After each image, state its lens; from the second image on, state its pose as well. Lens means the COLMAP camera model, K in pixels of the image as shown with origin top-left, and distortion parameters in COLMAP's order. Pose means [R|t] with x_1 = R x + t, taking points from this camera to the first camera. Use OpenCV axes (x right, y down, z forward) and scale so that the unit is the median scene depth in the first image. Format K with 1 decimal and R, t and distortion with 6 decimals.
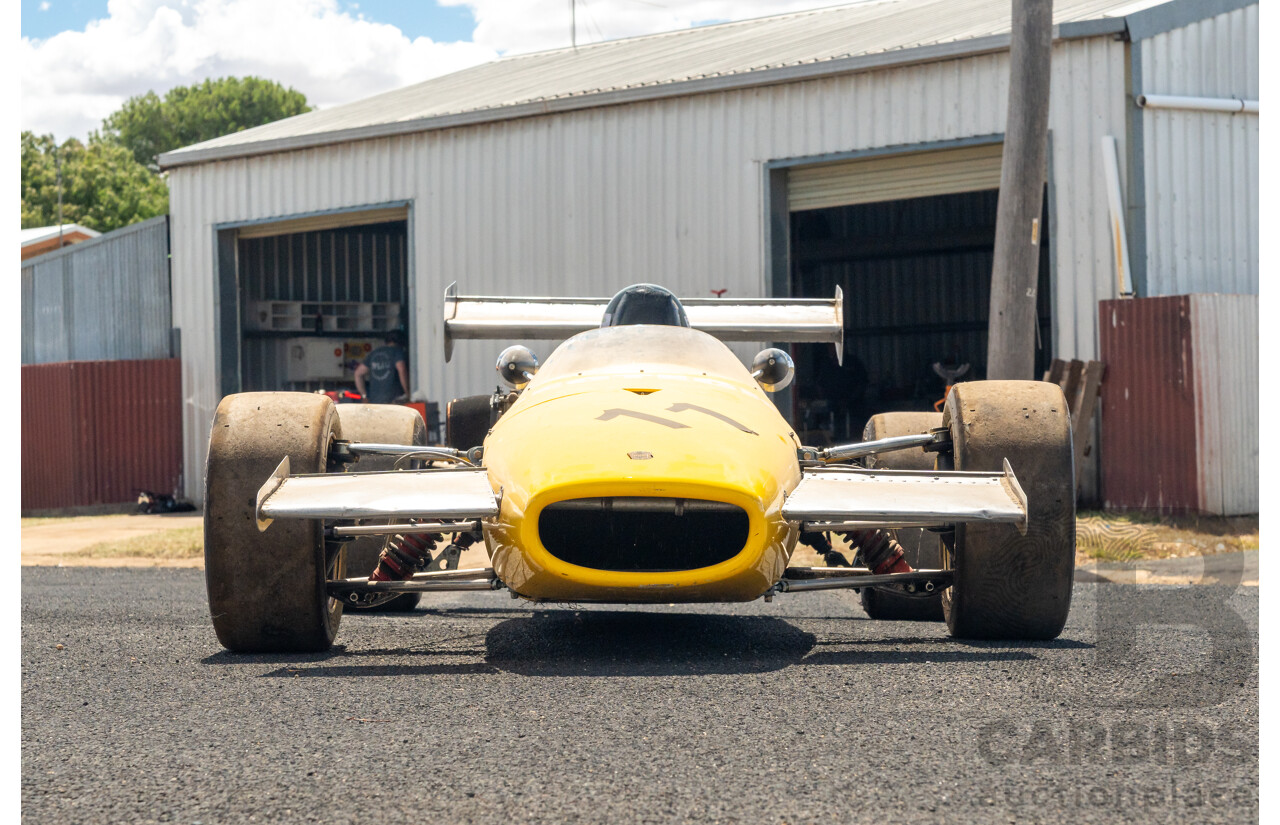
lens RADIAL K [[3402.0, 0, 603.8], [0, 3402.0, 487.1], [0, 0, 1]] dist [0.101312, -0.169822]
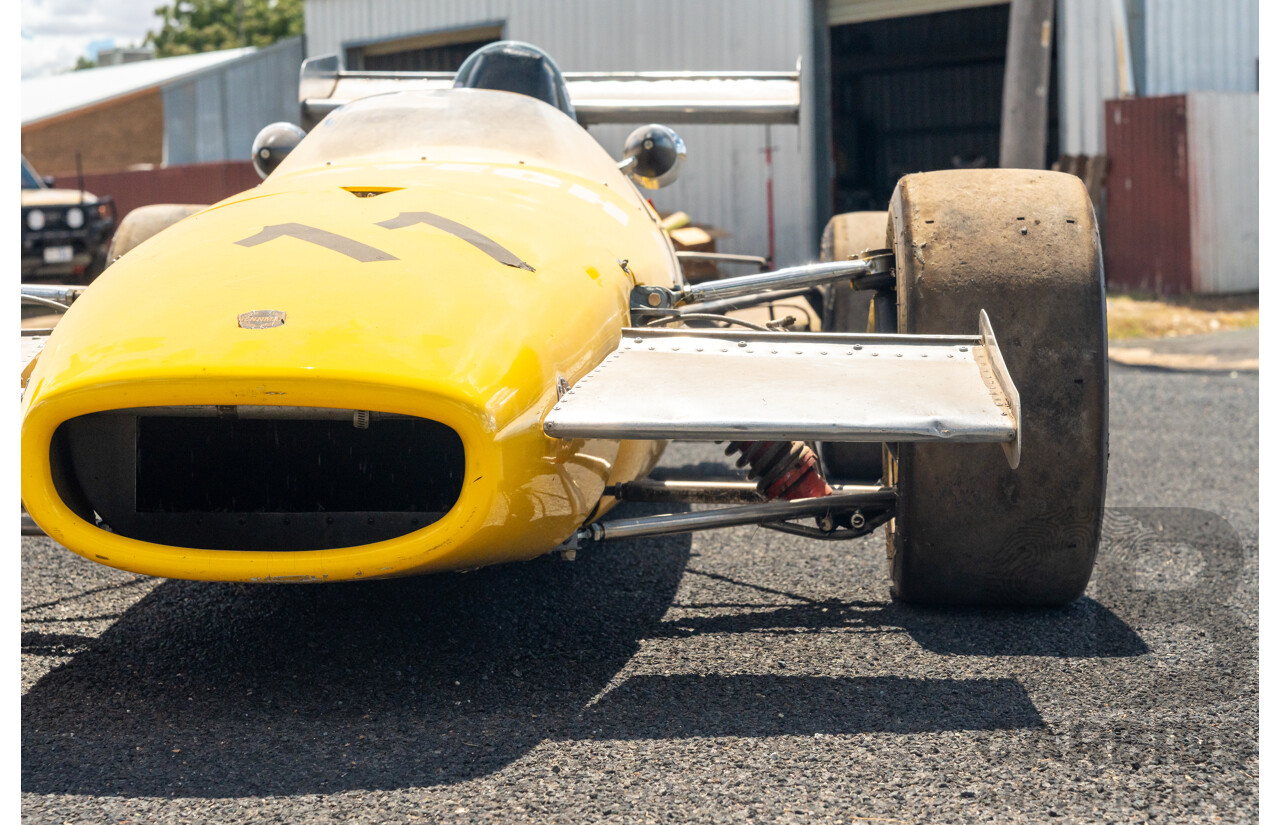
lens RADIAL K [[2594.1, 0, 639.3], [0, 2594.1, 396.8], [0, 0, 1]] dist [0.049585, 0.227592]
pose [[0.999562, -0.003248, -0.029416, 0.062633], [0.004823, 0.998550, 0.053620, -0.014550], [0.029199, -0.053738, 0.998128, 0.485372]]
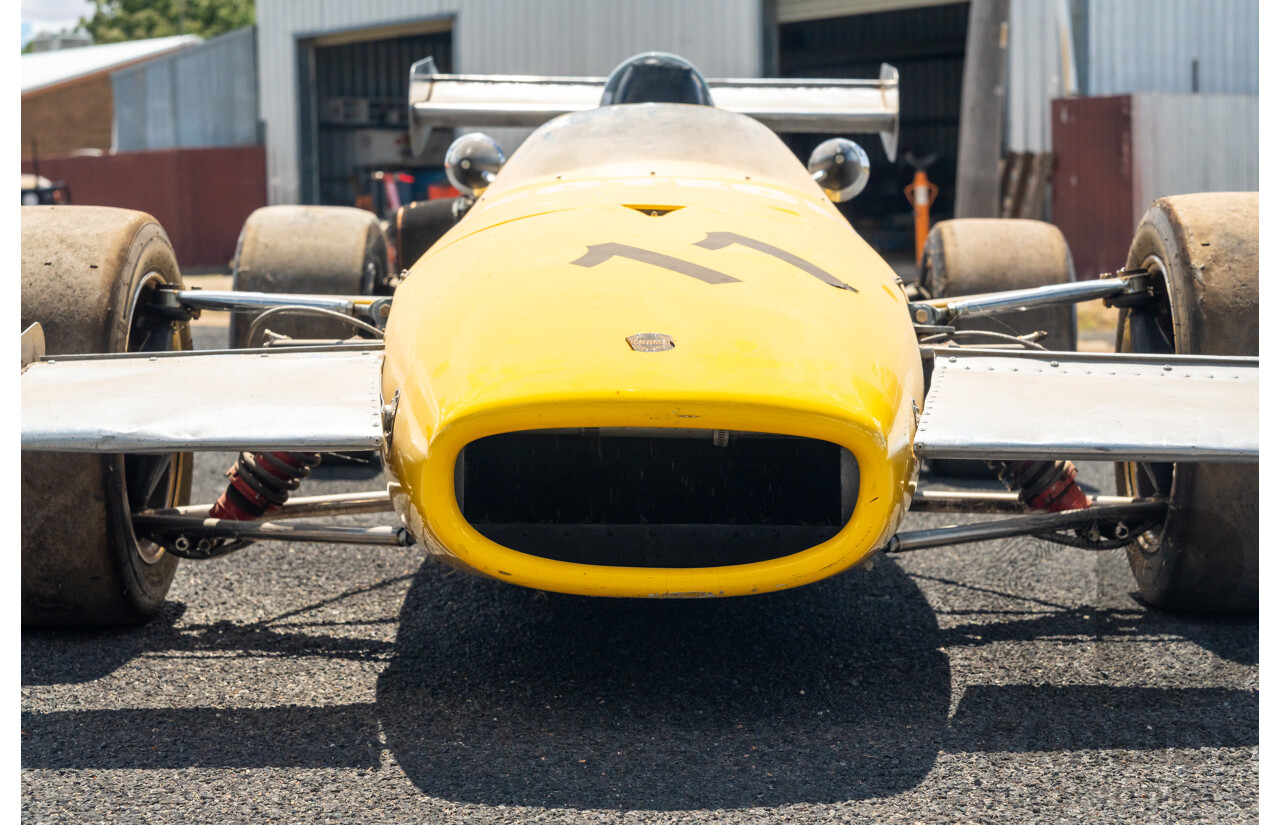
lens RADIAL K [[2526.0, 0, 640.0], [0, 2526.0, 412.5], [0, 0, 1]] dist [0.013159, 0.522332]
pose [[0.999967, 0.003236, 0.007481, 0.004959], [-0.003730, 0.997754, 0.066881, -0.019531], [-0.007248, -0.066907, 0.997733, 0.483427]]
